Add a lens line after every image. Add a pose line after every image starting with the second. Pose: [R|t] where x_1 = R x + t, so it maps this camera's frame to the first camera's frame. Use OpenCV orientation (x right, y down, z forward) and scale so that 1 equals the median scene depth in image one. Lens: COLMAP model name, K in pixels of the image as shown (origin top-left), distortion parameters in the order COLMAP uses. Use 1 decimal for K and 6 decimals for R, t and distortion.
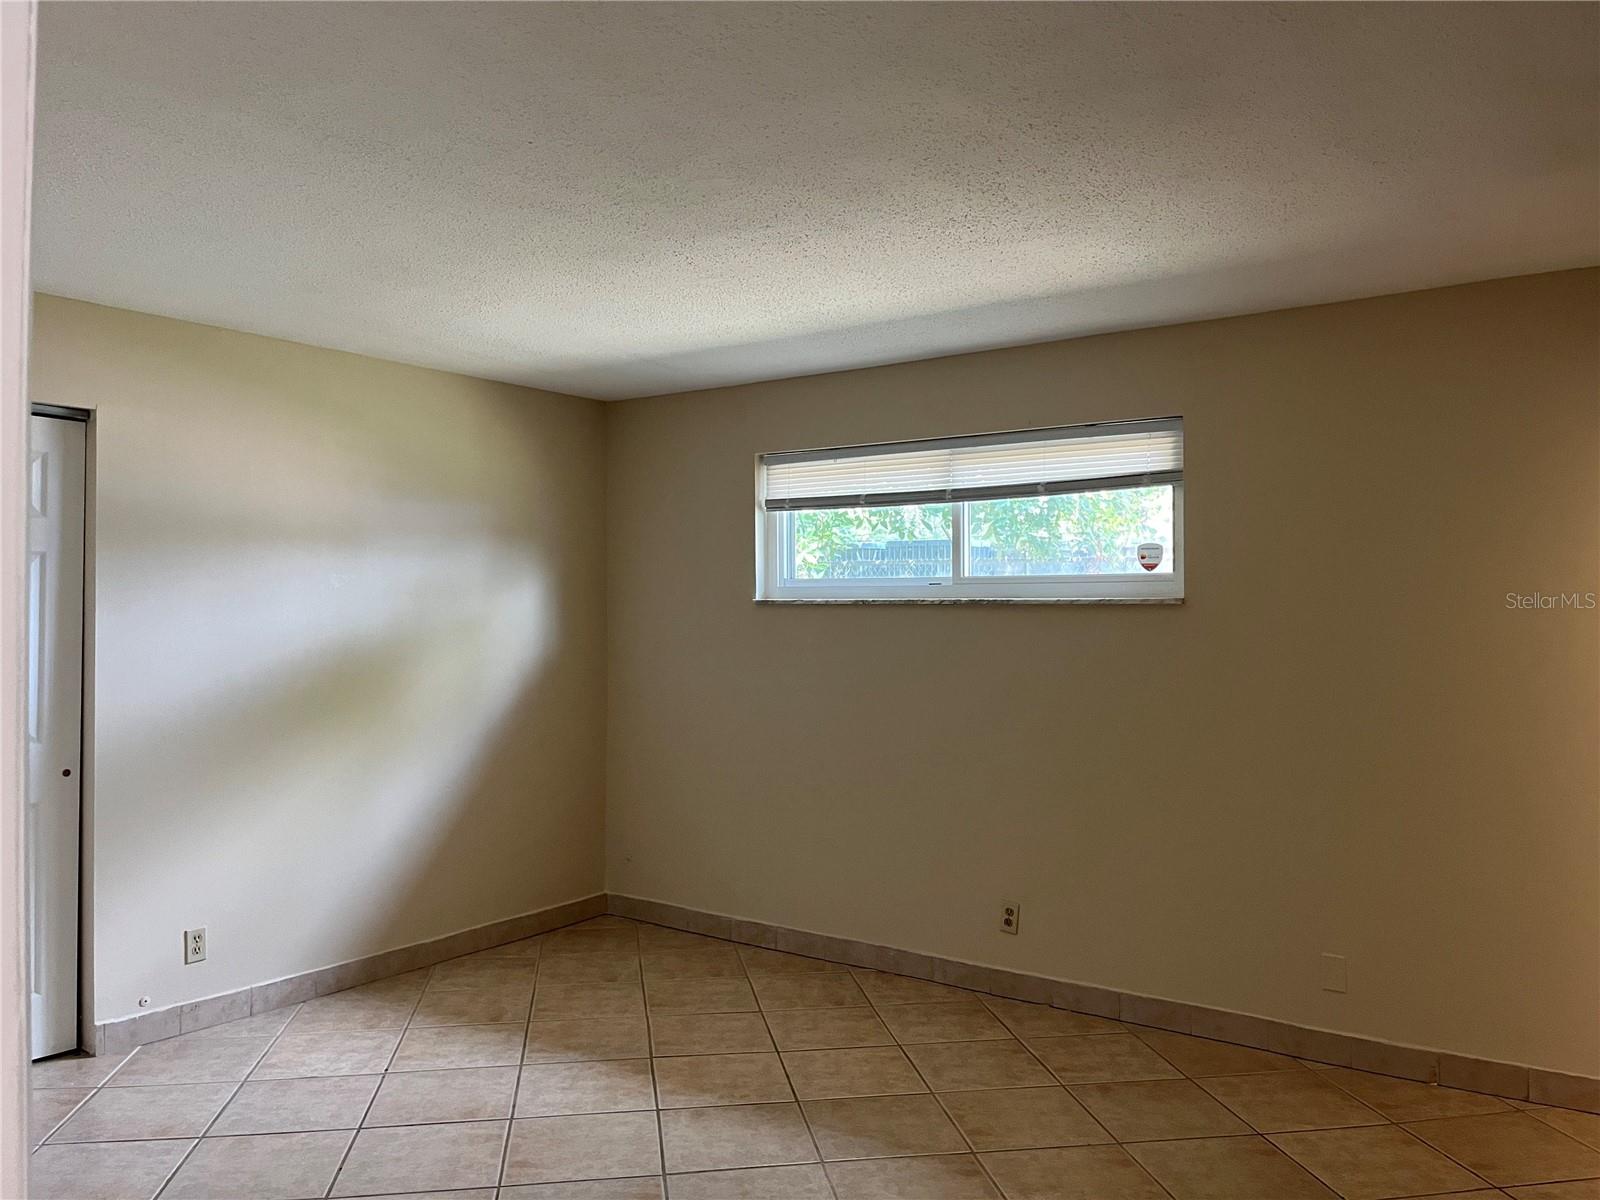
lens RADIAL K [[1212.0, 0, 803.3], [0, 1212.0, 606.0], [0, 0, 1]] dist [0.010128, -0.014420]
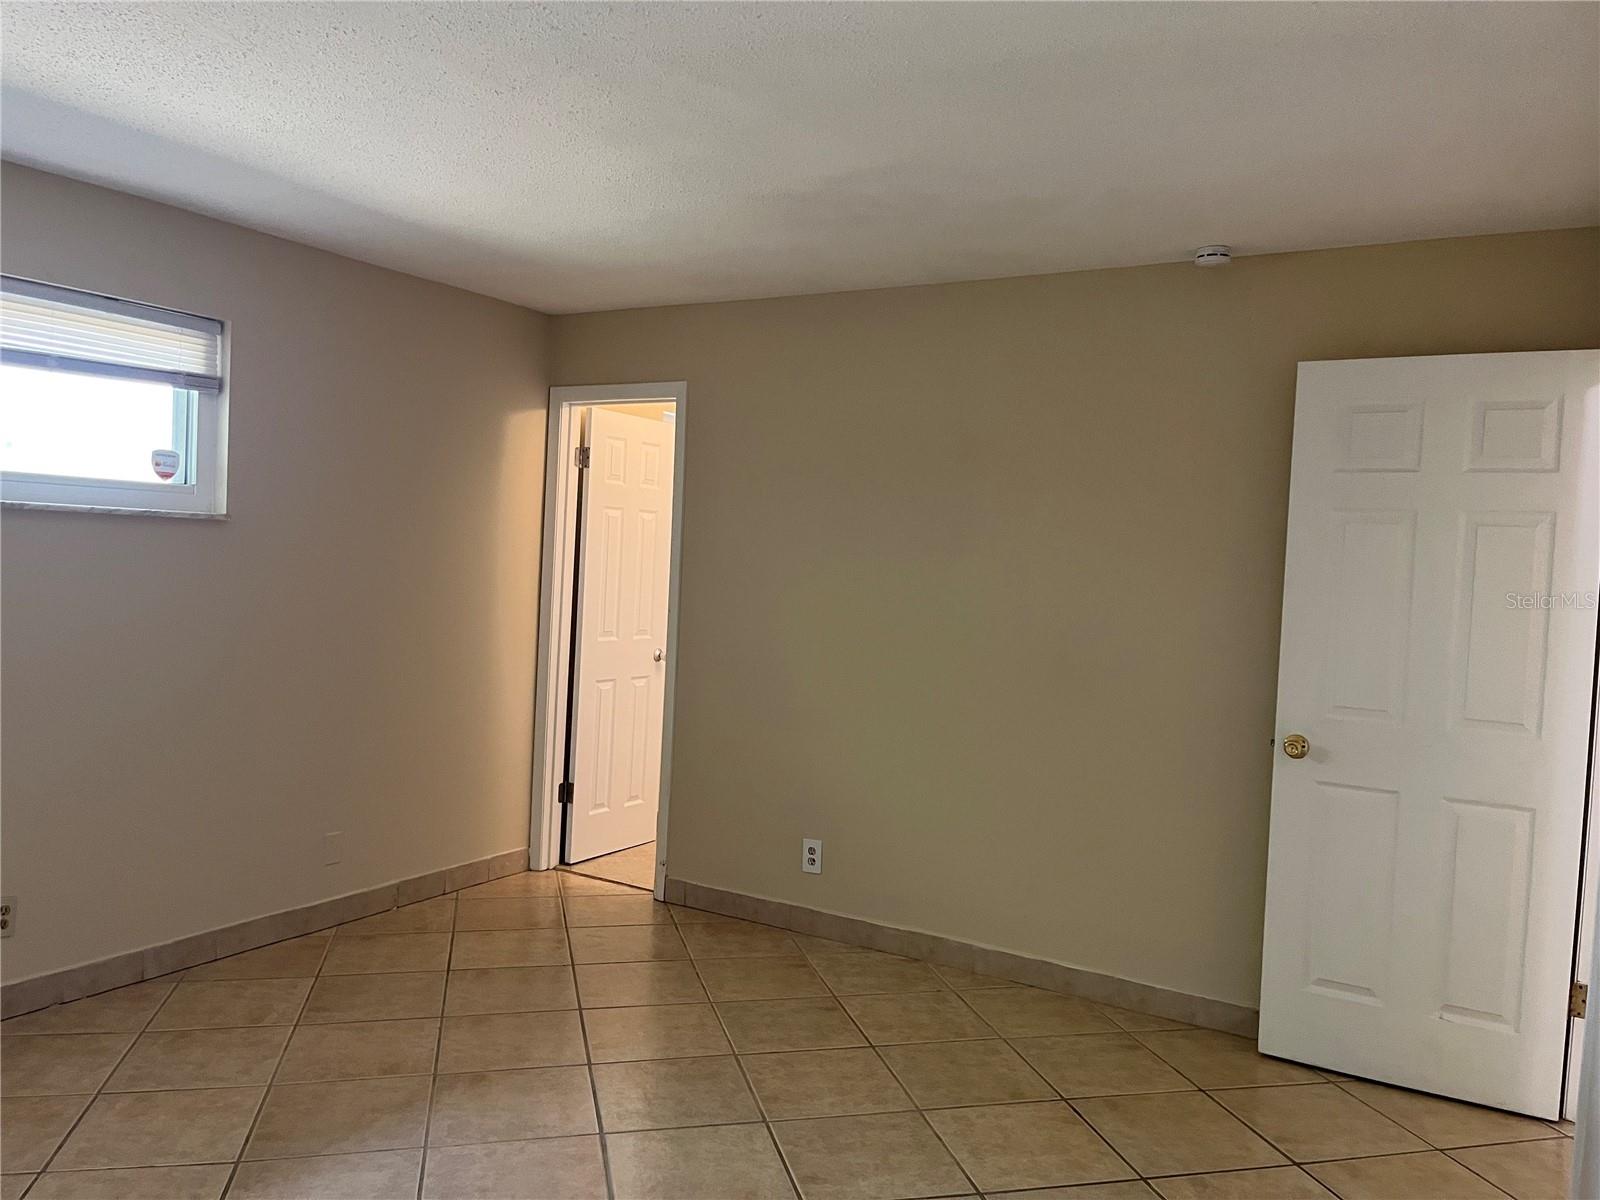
lens RADIAL K [[1212.0, 0, 804.5], [0, 1212.0, 593.2], [0, 0, 1]] dist [0.010128, -0.014420]
pose [[-0.069726, -0.041143, 0.996717, -0.670102], [-0.049177, 0.998076, 0.037759, -0.002561], [-0.996353, -0.046382, -0.071615, 0.602111]]
